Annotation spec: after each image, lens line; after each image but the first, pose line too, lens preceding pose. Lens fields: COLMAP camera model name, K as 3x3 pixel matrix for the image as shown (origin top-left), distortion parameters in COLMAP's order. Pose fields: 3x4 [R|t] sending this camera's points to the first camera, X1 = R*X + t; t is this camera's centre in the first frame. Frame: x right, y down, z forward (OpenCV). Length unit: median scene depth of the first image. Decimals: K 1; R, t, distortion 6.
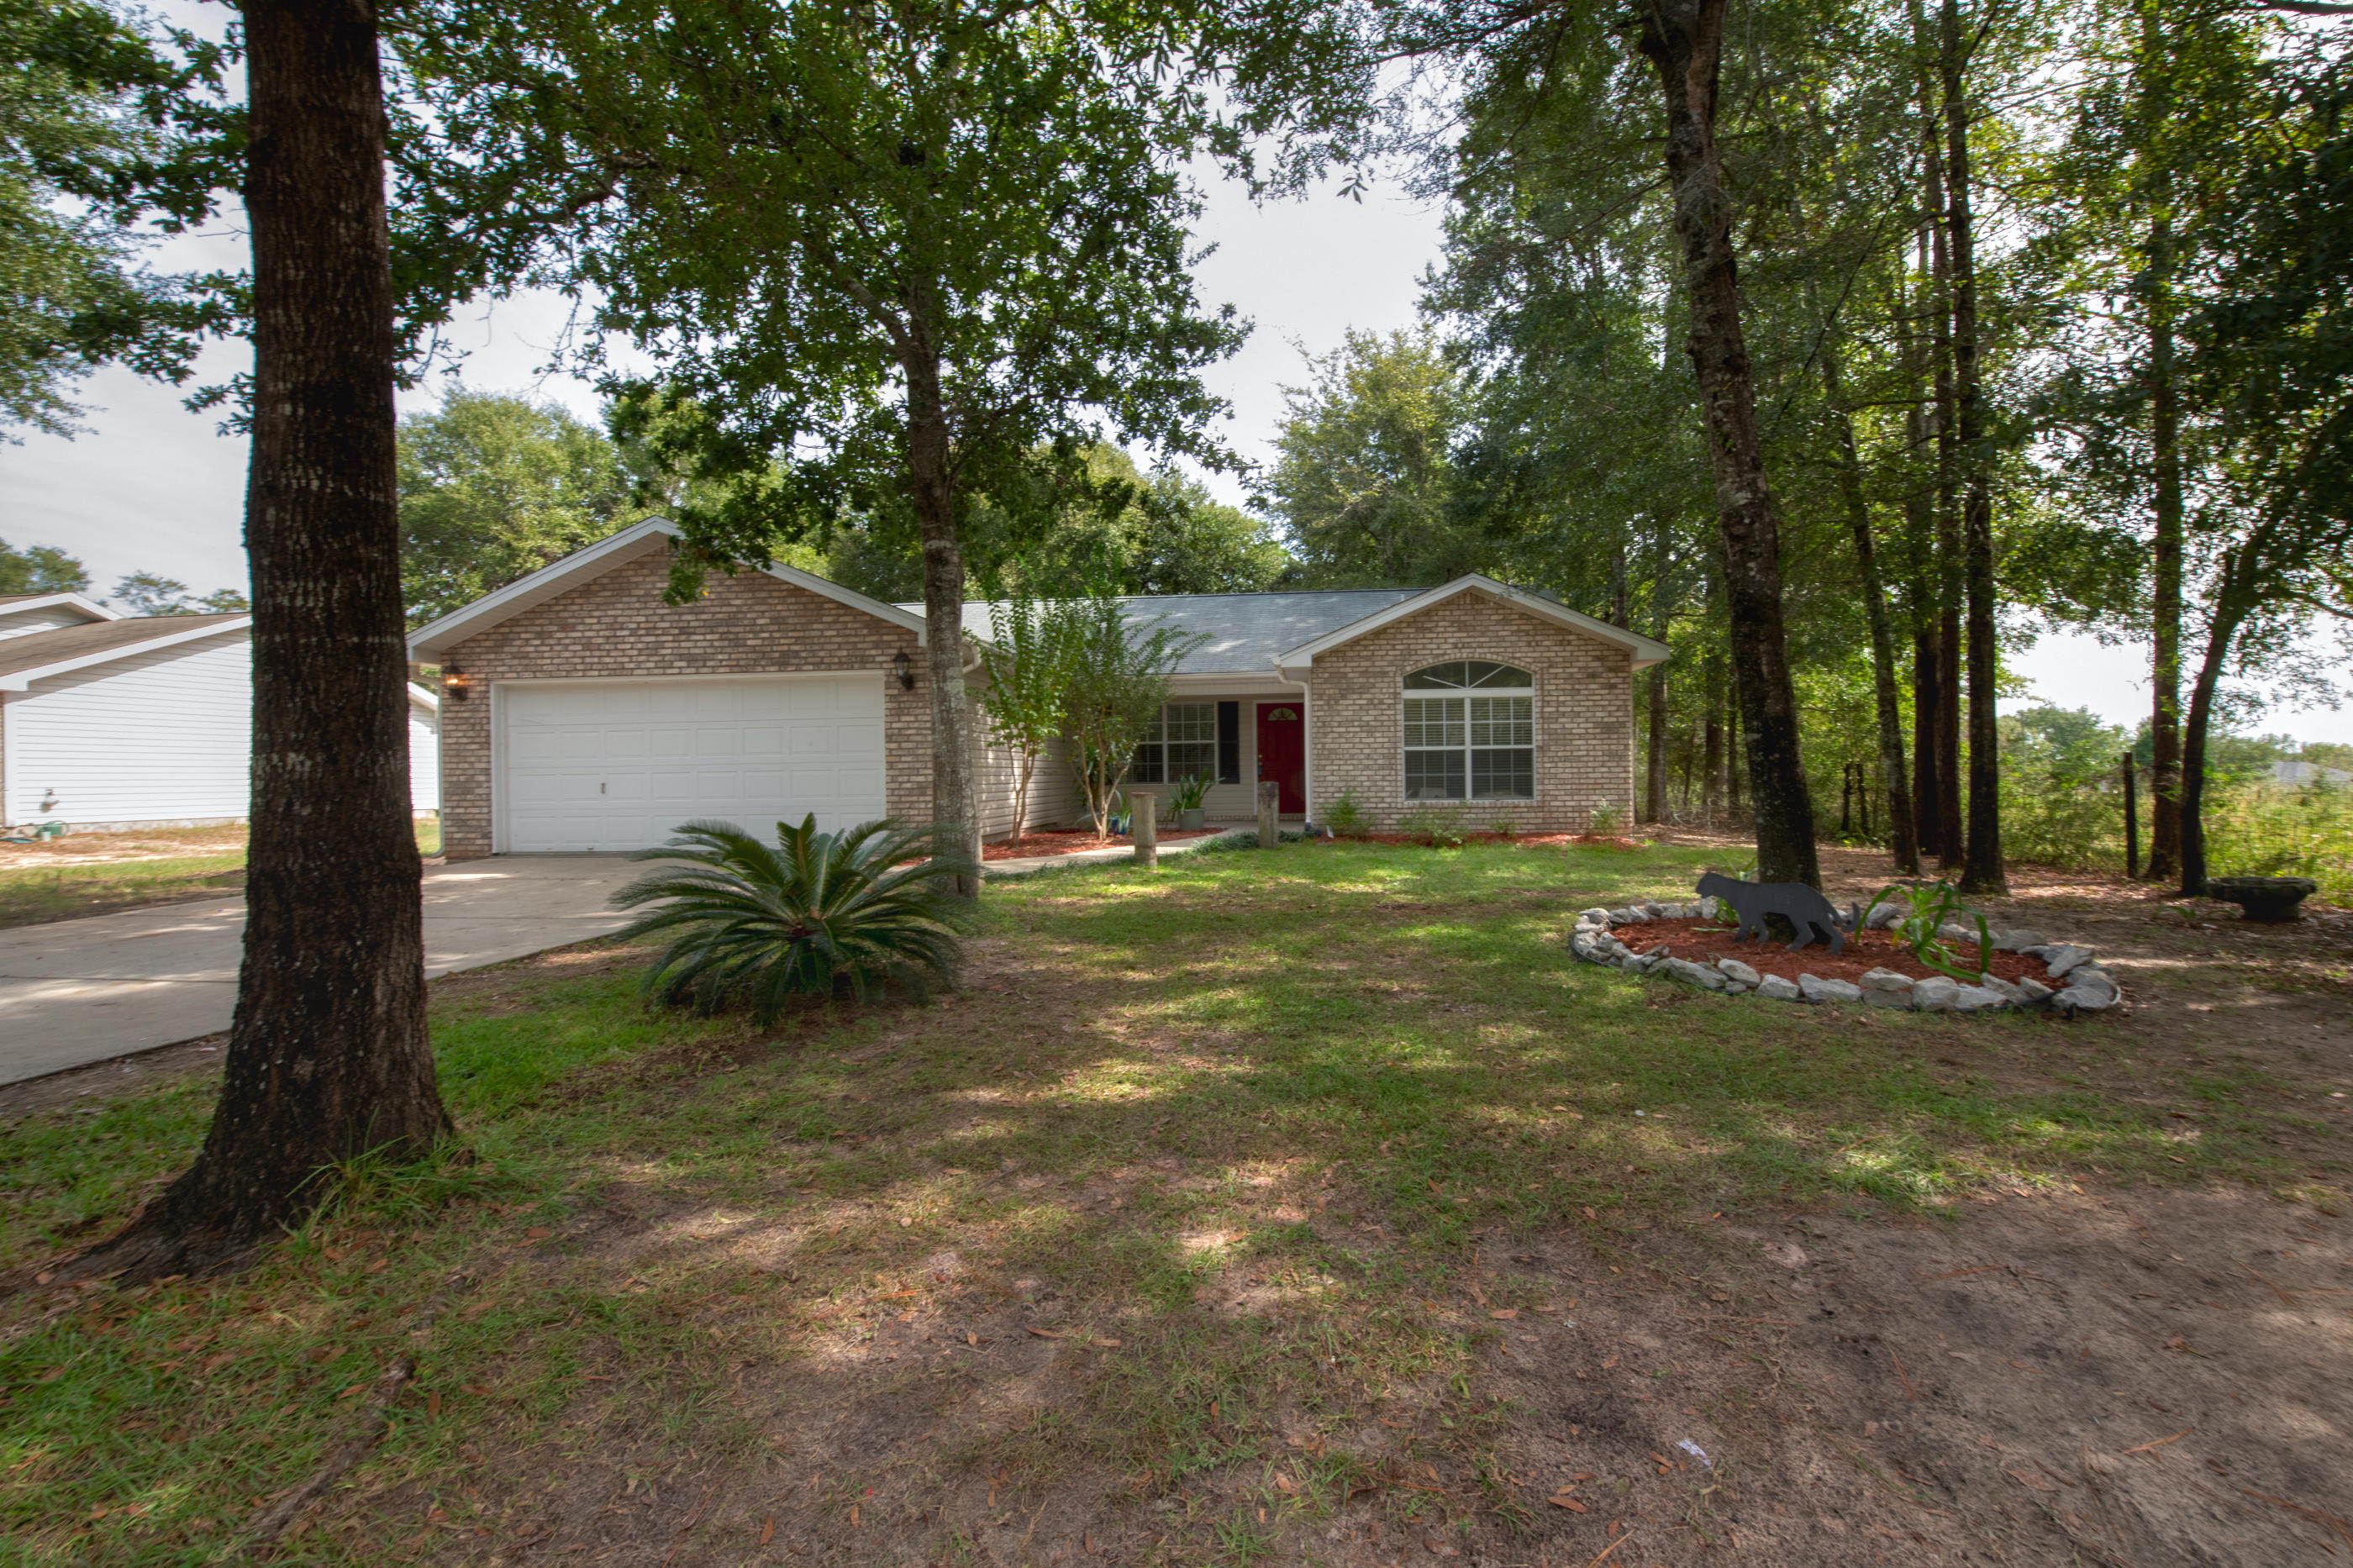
lens RADIAL K [[953.8, 0, 945.3], [0, 953.8, 778.6], [0, 0, 1]] dist [-0.017191, 0.000202]
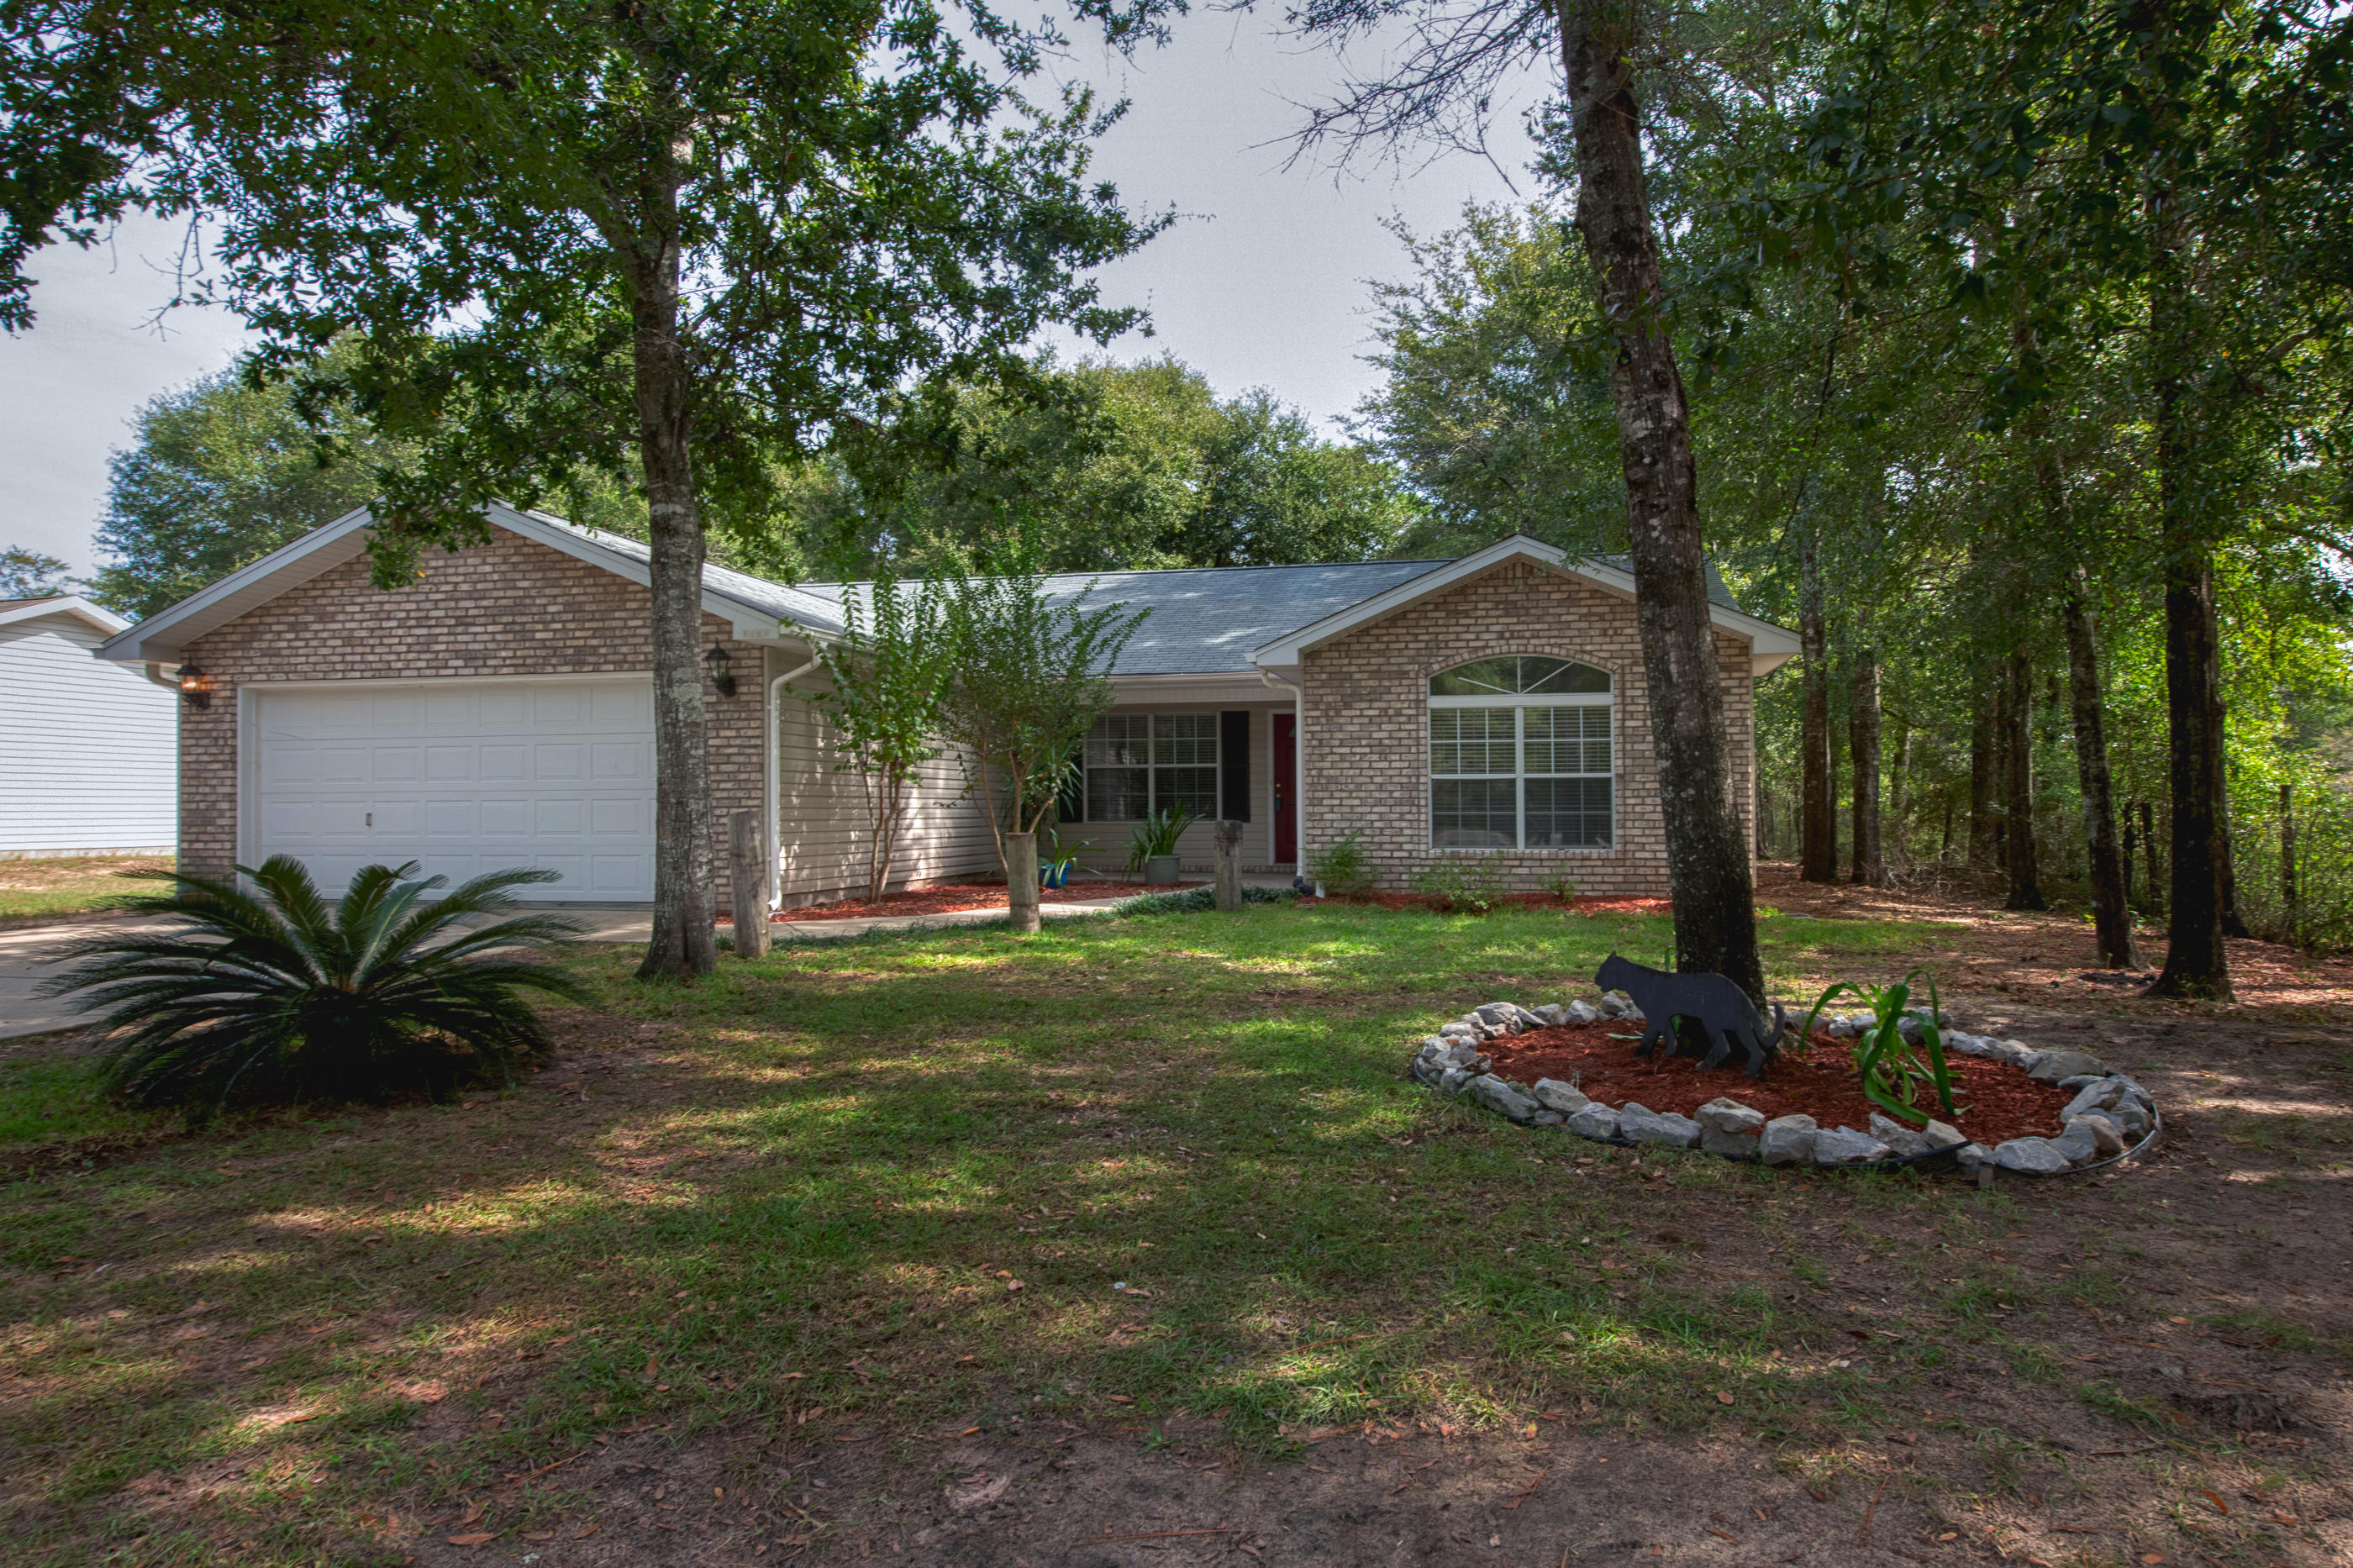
lens RADIAL K [[1253.2, 0, 915.7], [0, 1253.2, 789.4], [0, 0, 1]] dist [-0.003949, -0.001448]
pose [[0.995418, 0.007928, -0.095290, 0.206262], [-0.009525, 0.999821, -0.016318, -0.002697], [0.095144, 0.017151, 0.995316, 0.006932]]
